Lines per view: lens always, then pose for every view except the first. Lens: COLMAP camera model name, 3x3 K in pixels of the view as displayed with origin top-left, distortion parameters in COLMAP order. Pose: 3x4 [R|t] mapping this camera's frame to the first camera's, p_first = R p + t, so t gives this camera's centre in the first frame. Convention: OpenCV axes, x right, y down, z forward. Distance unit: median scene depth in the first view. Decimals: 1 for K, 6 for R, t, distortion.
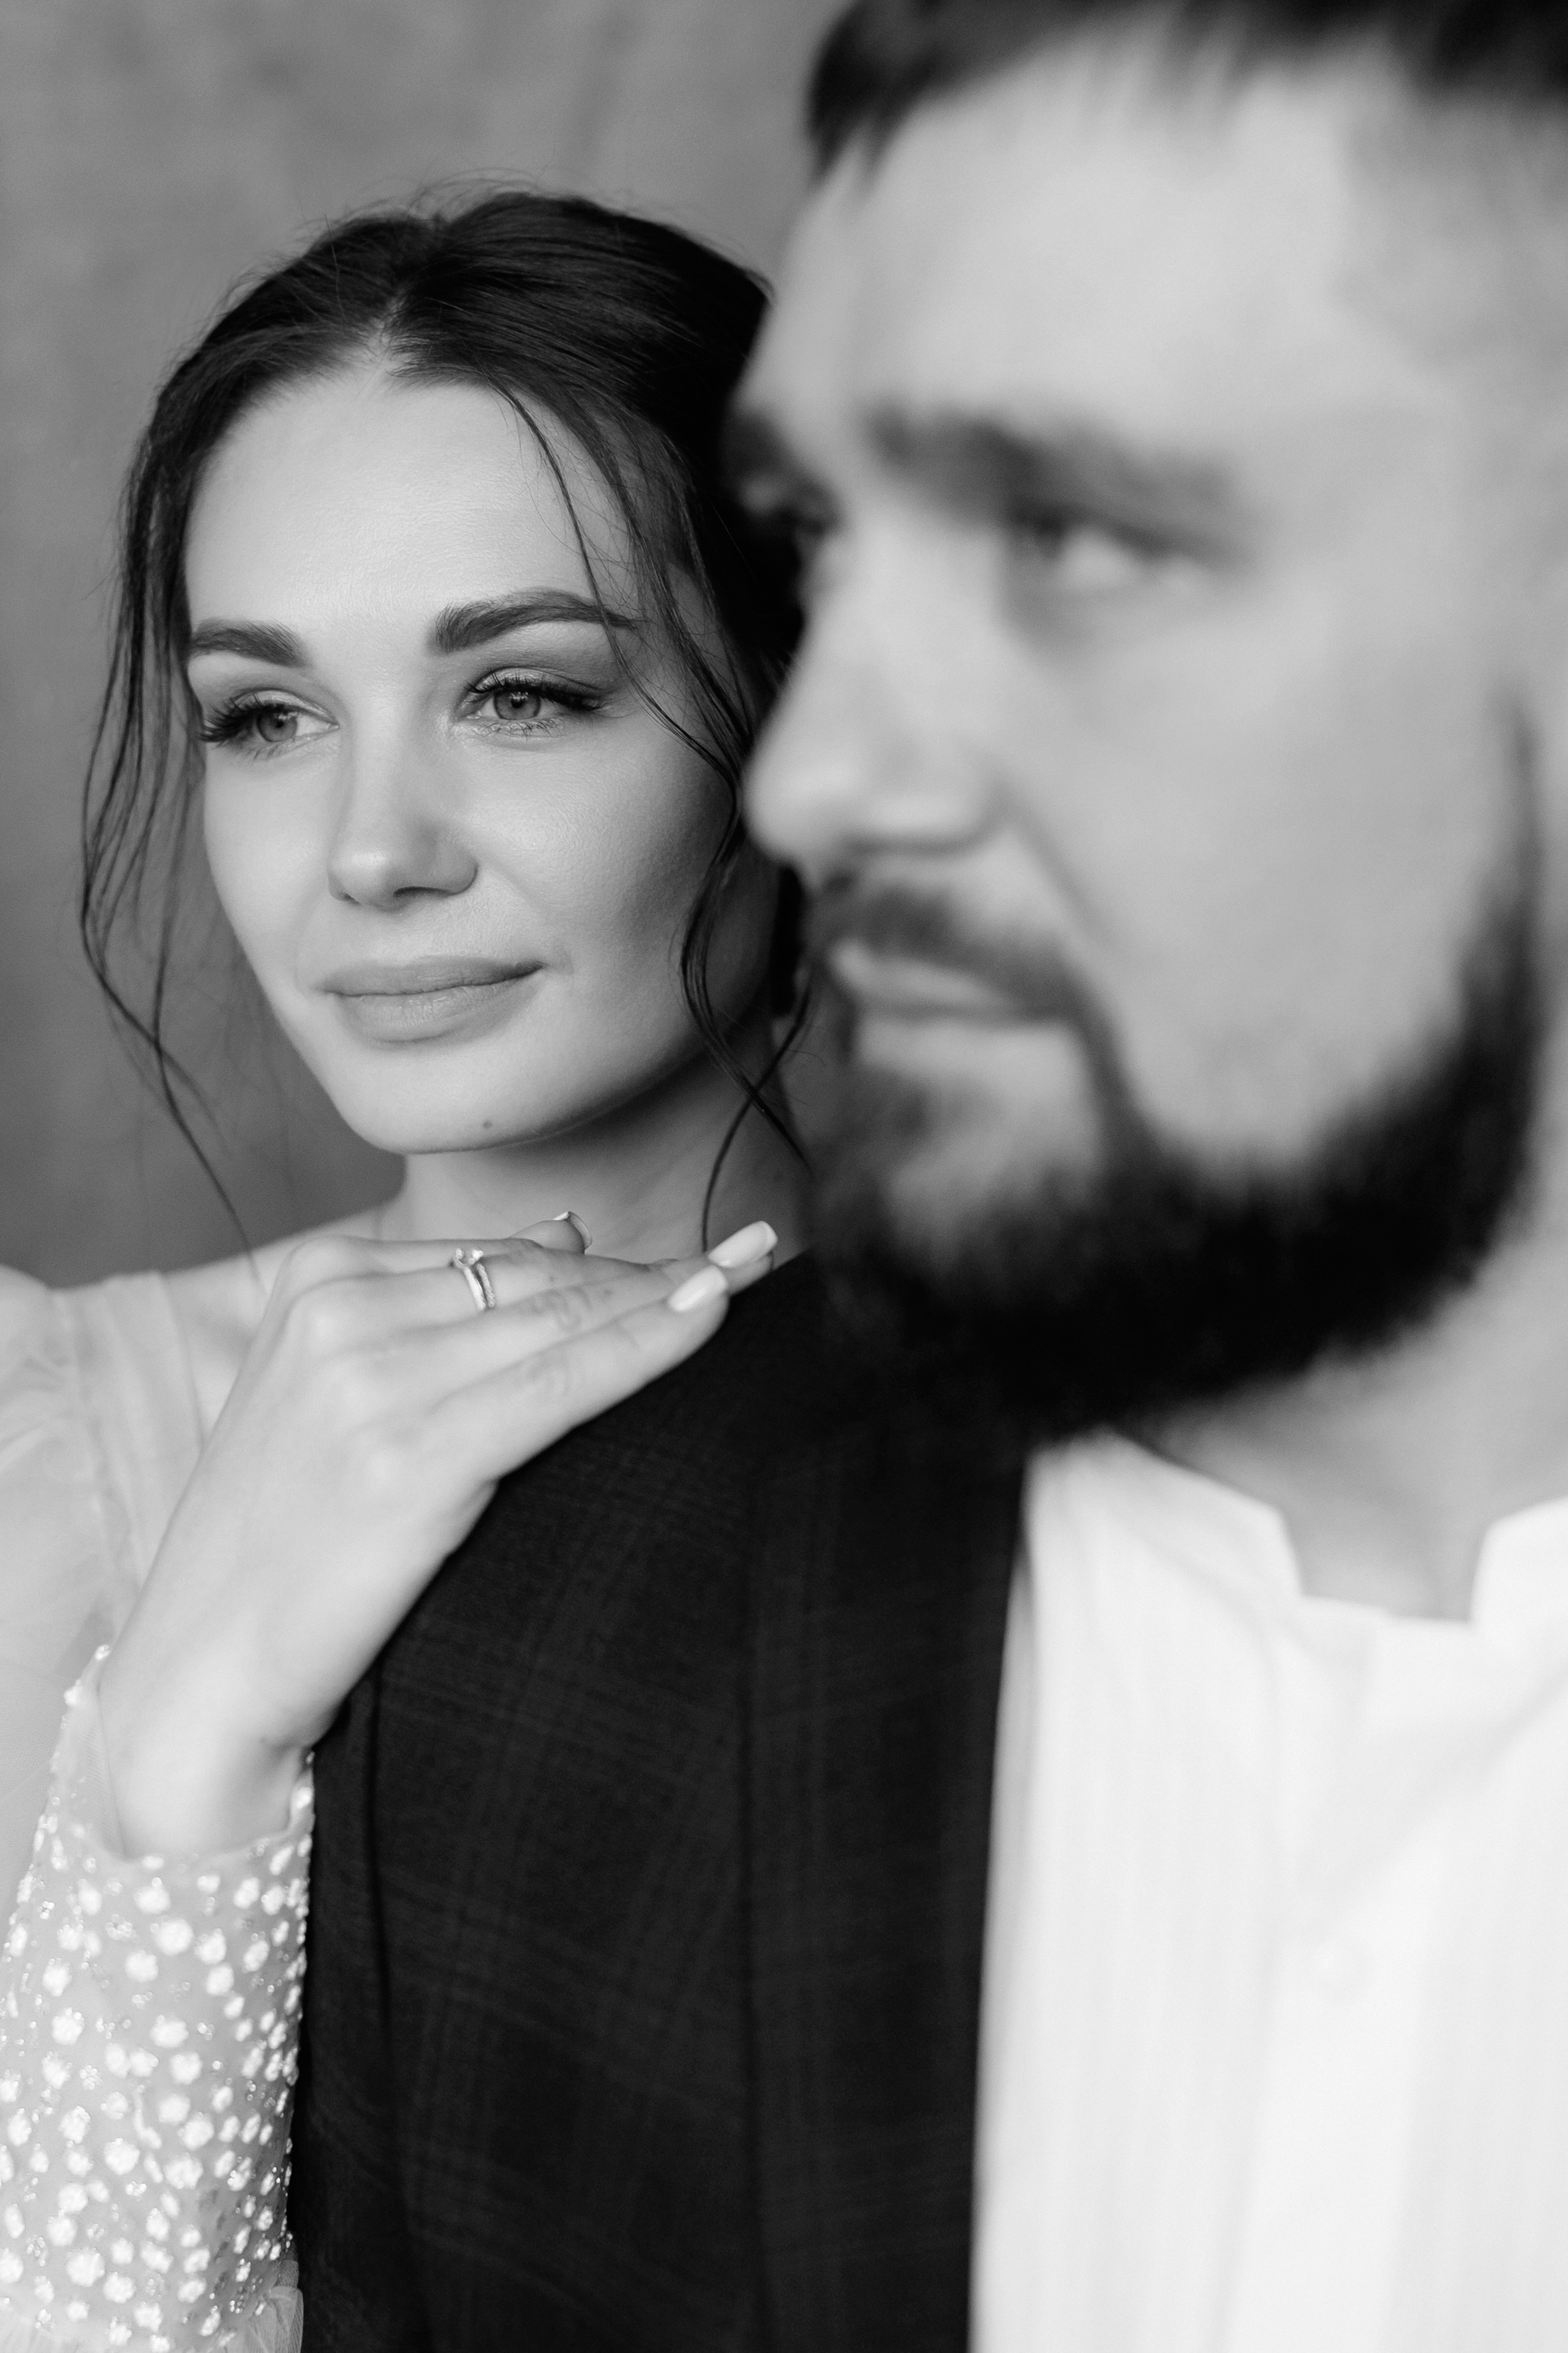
lens RADIAL K [[3487.5, 0, 784.0], [0, 3487.5, 1176.5], [0, 0, 1]] dist [-0.070564, -0.148231]
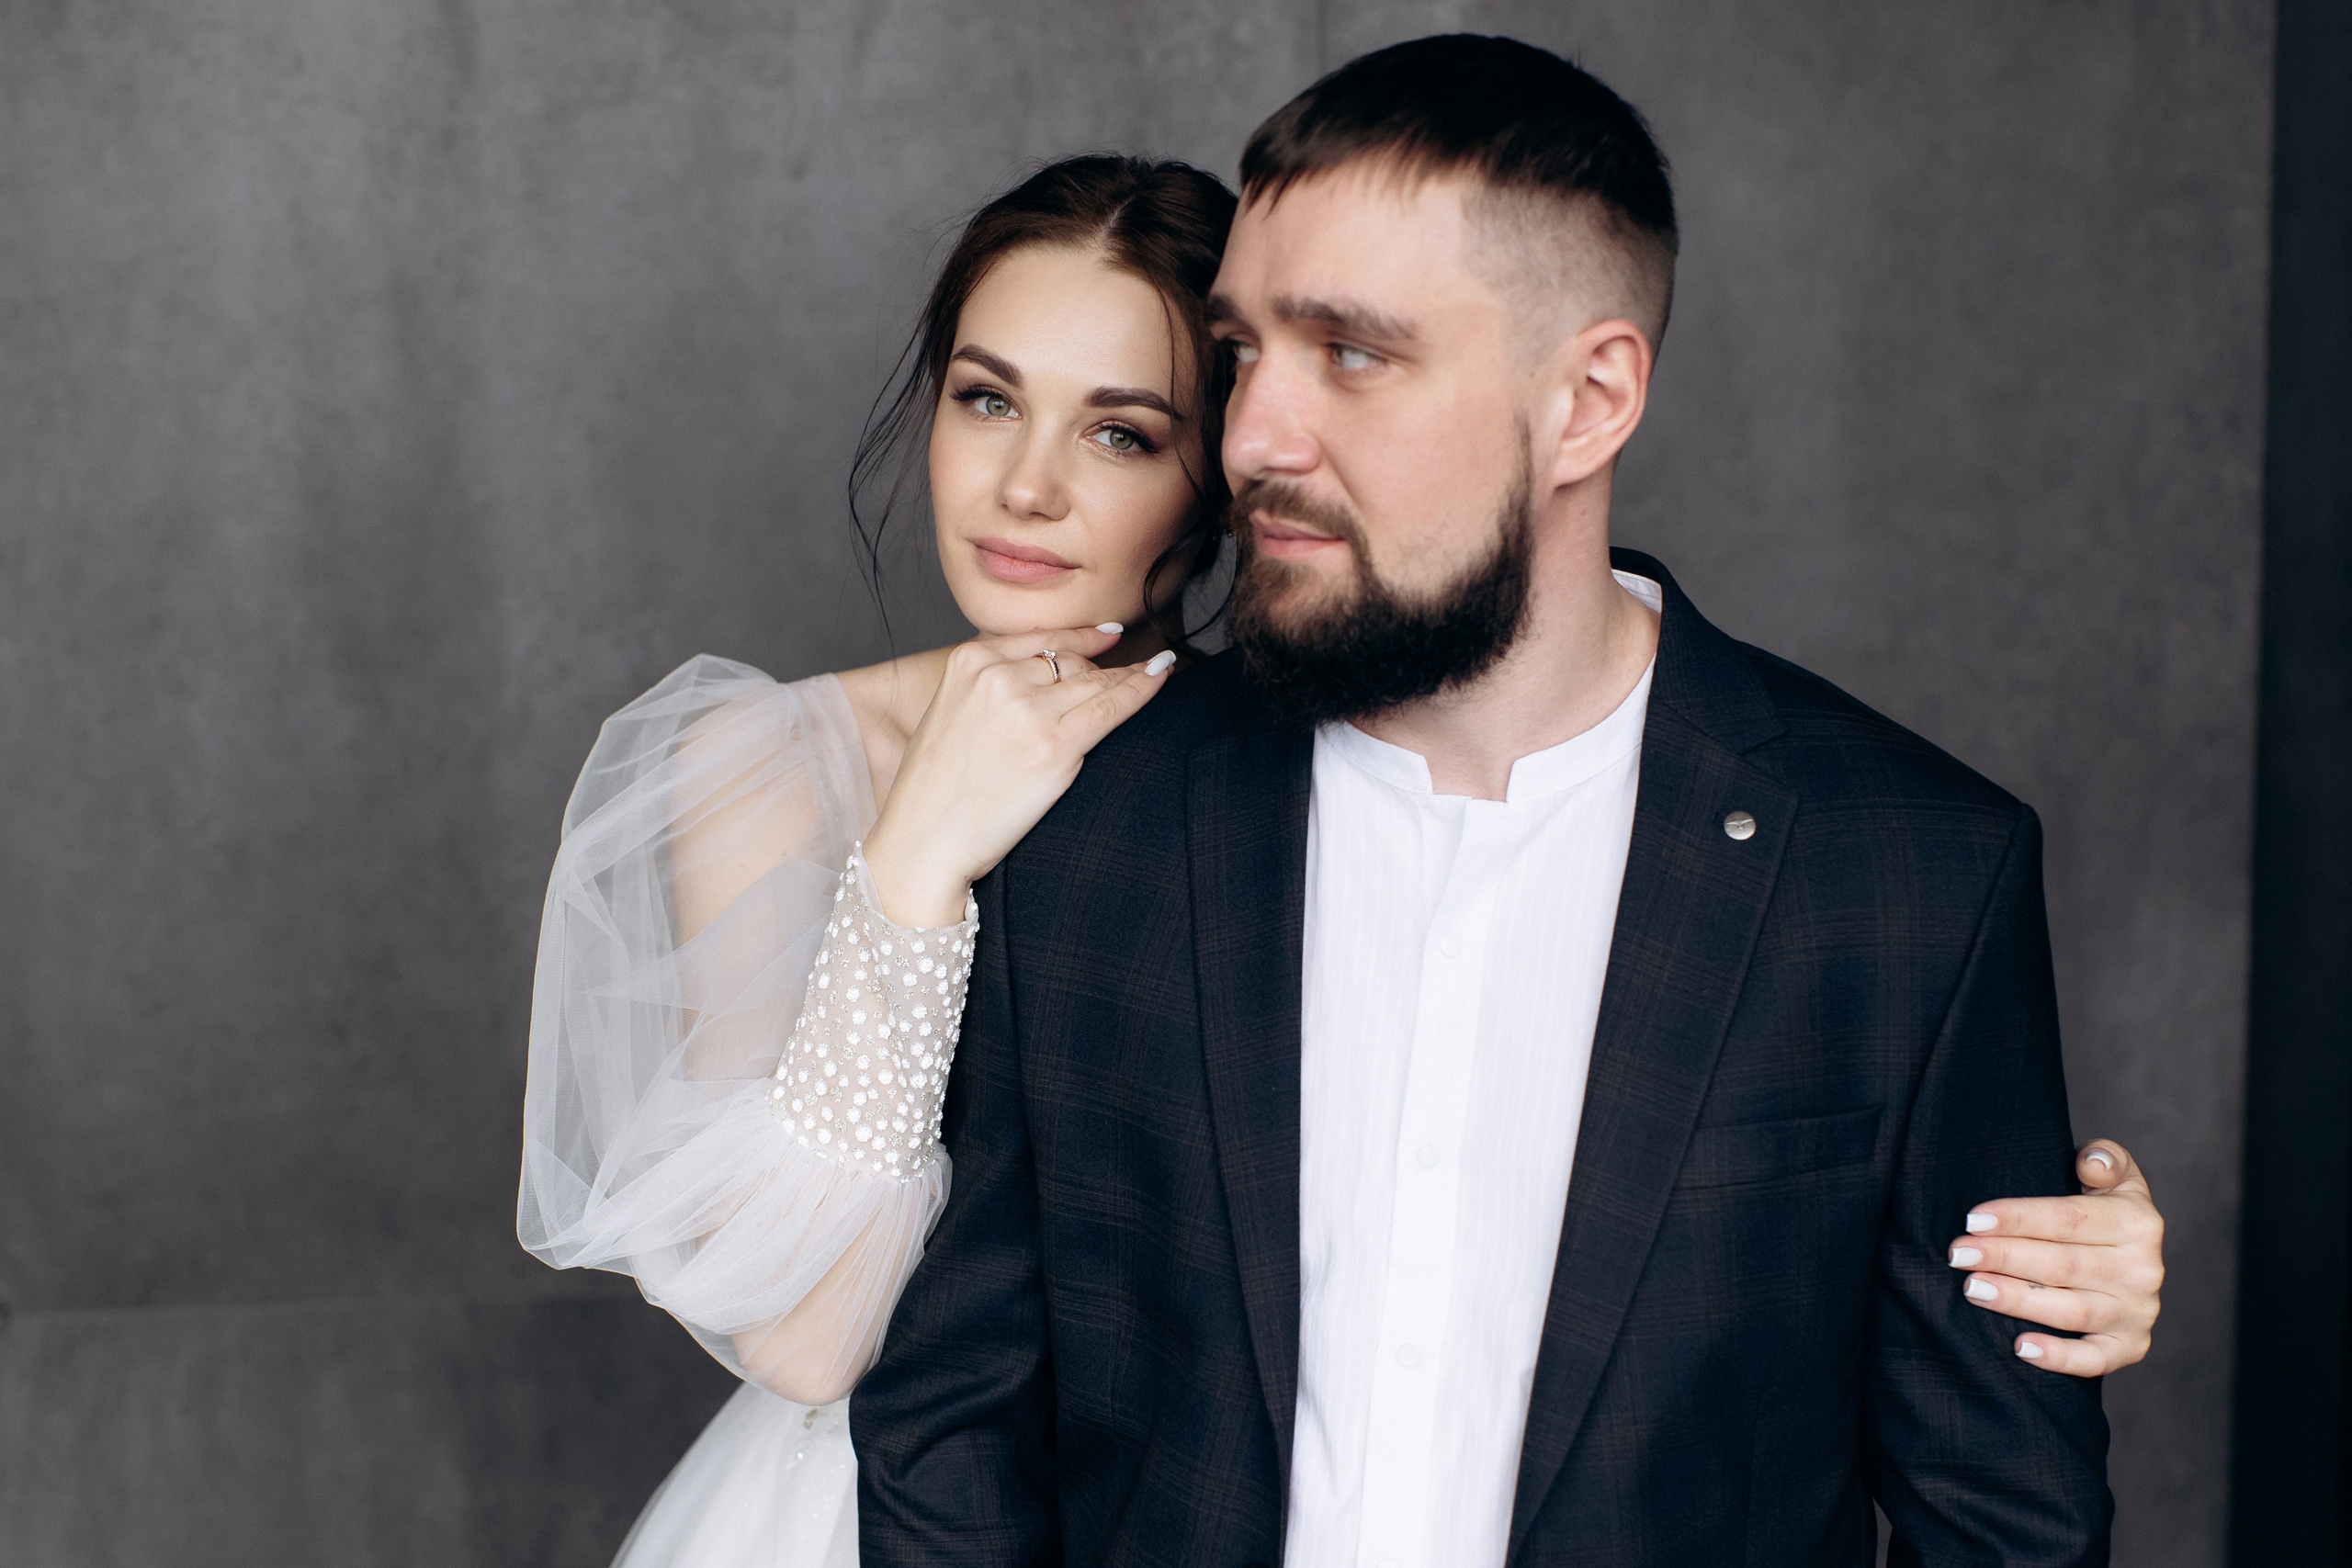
lens RADIAL K [[3486.1, 0, 1176.0], [0, 3486.1, 784.0], [0, 0, 1]] dist [-0.070564, -0.148231]
pose [[0.995364, 0.012006, 0.095424, -0.227692], [-0.009771, 0.999668, -0.023857, 0.156445], [-0.095679, 0.022814, 0.995151, -1.215424]]
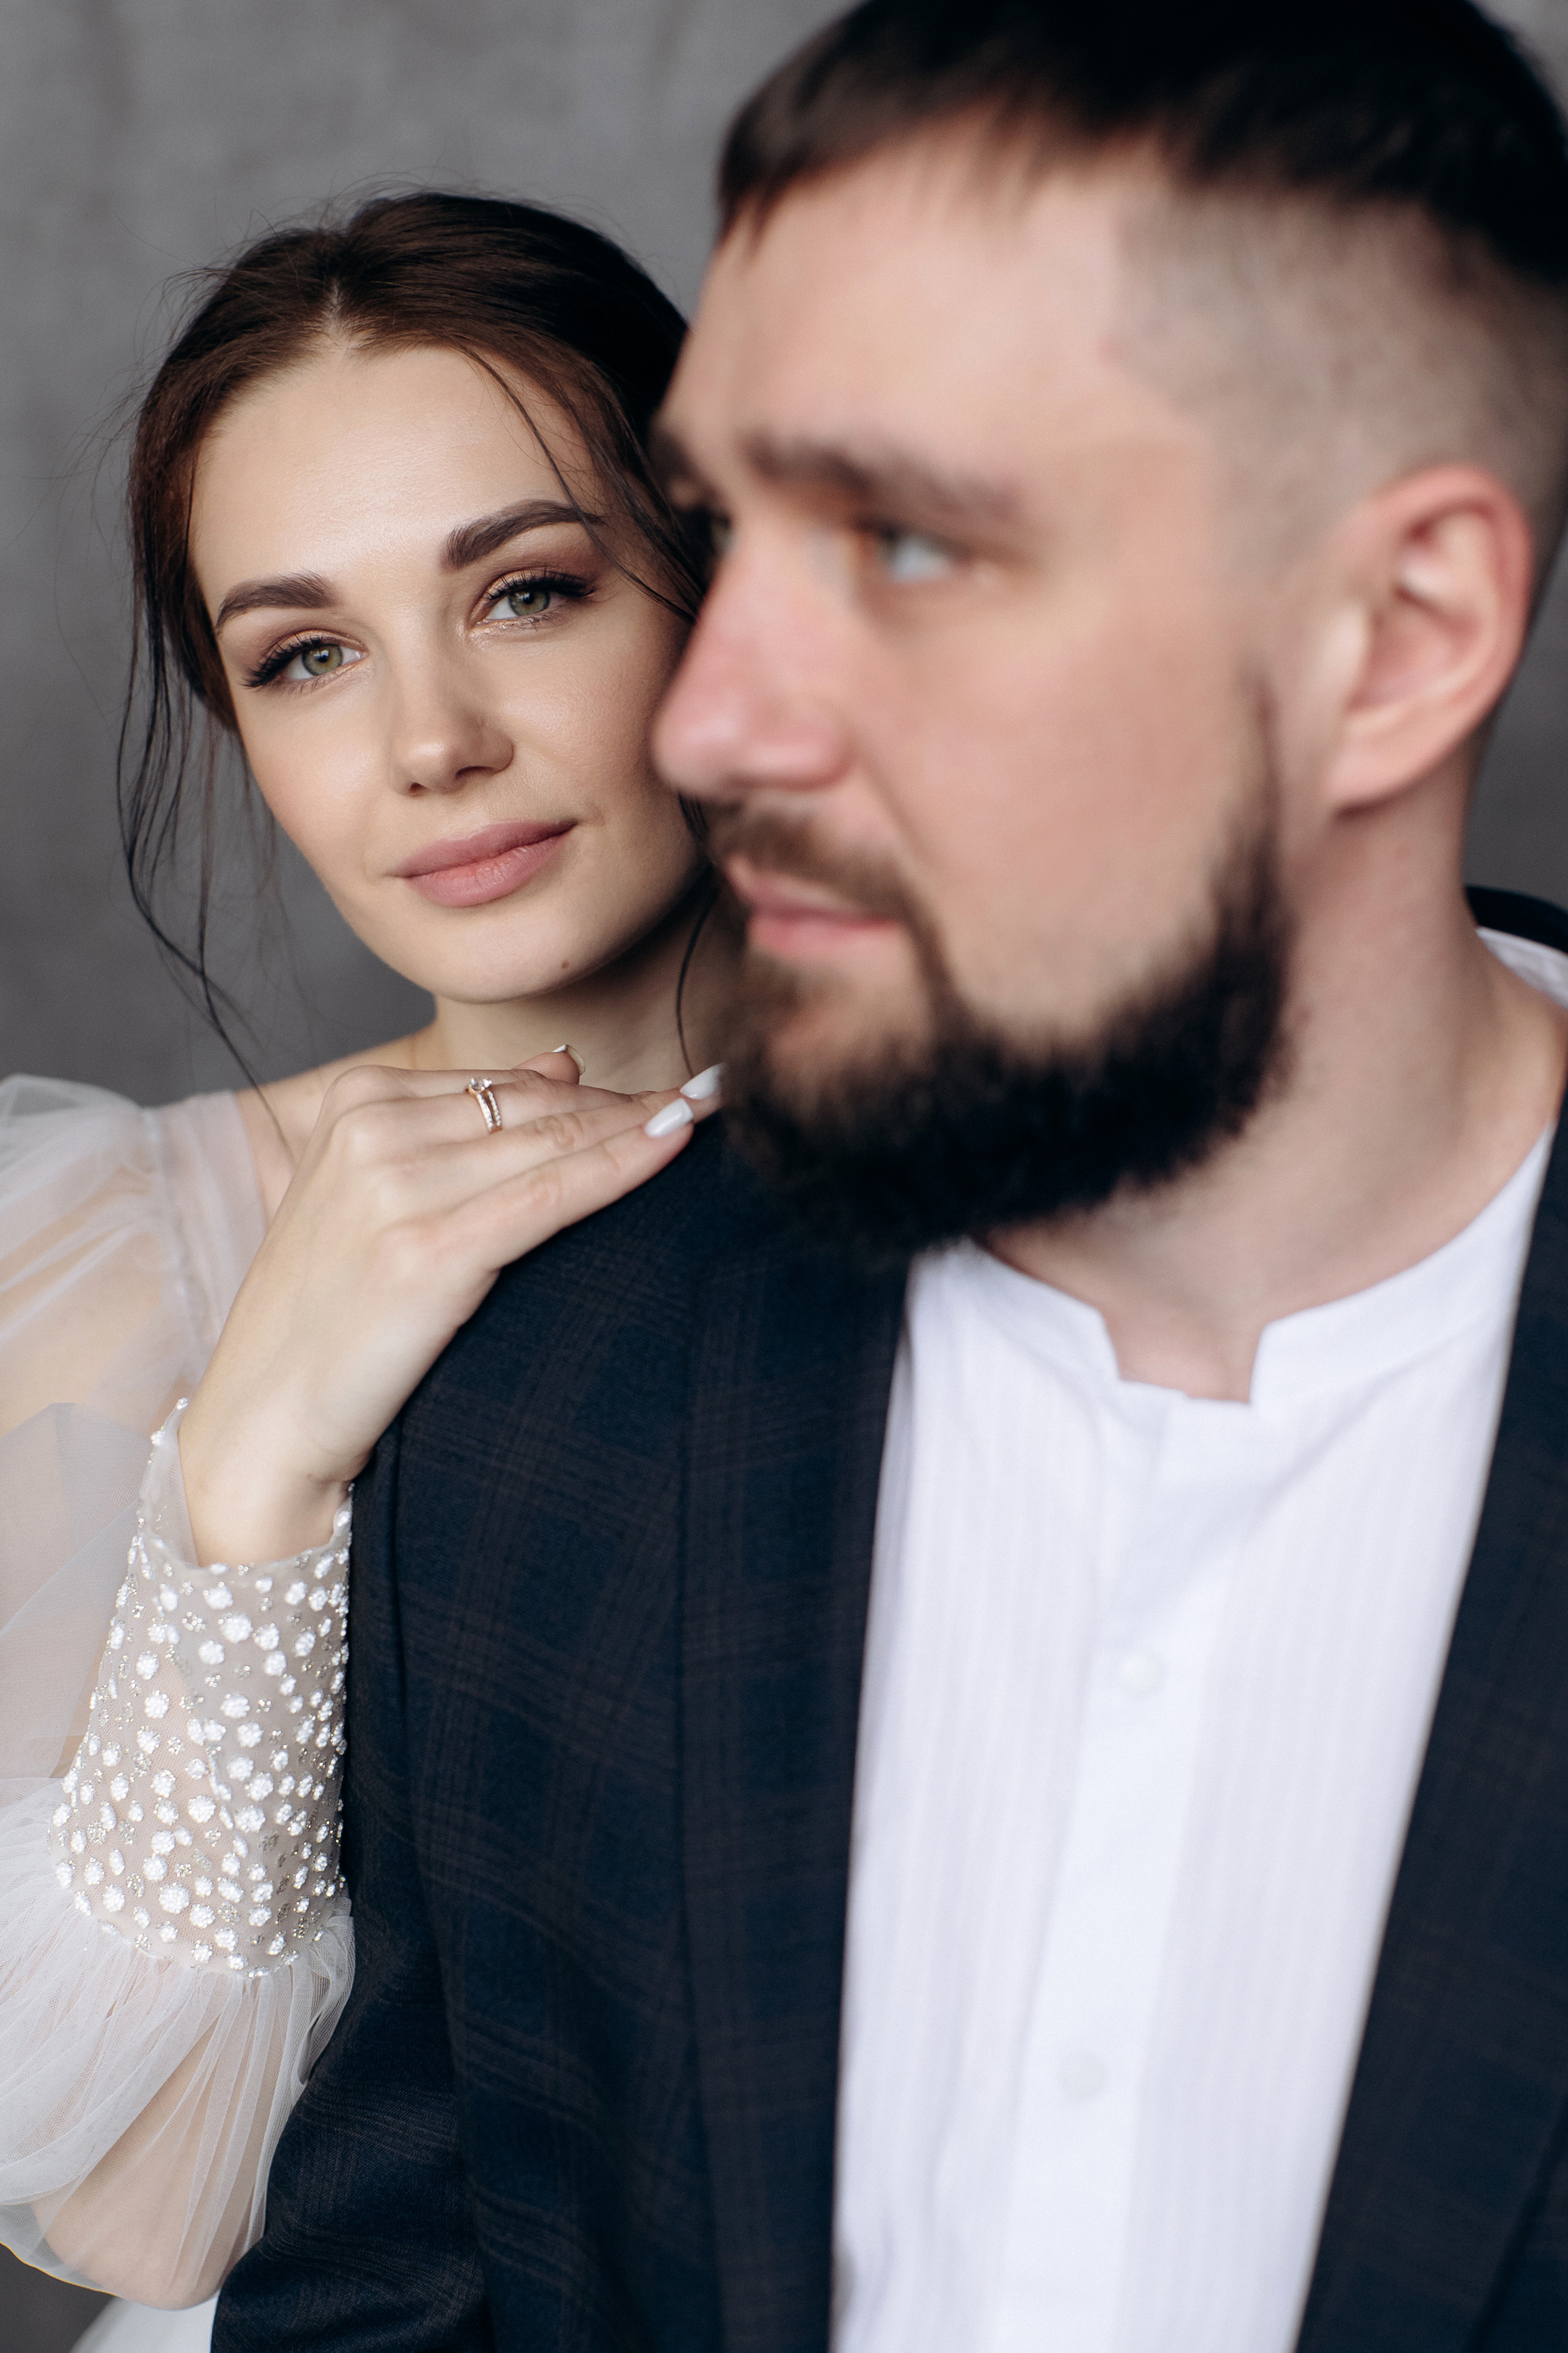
lens RADIAL K [[3487.4, 0, 784.0], [0, 3487.4, 1176.5], [0, 0, 1]] dist [-0.070564, -0.148231]
pose [[0.997139, 0.019565, -0.073014, 0.107405], [-0.014762, 0.997726, 0.065759, -0.028369], [0.074135, -0.064494, 0.995161, -0.220156]]
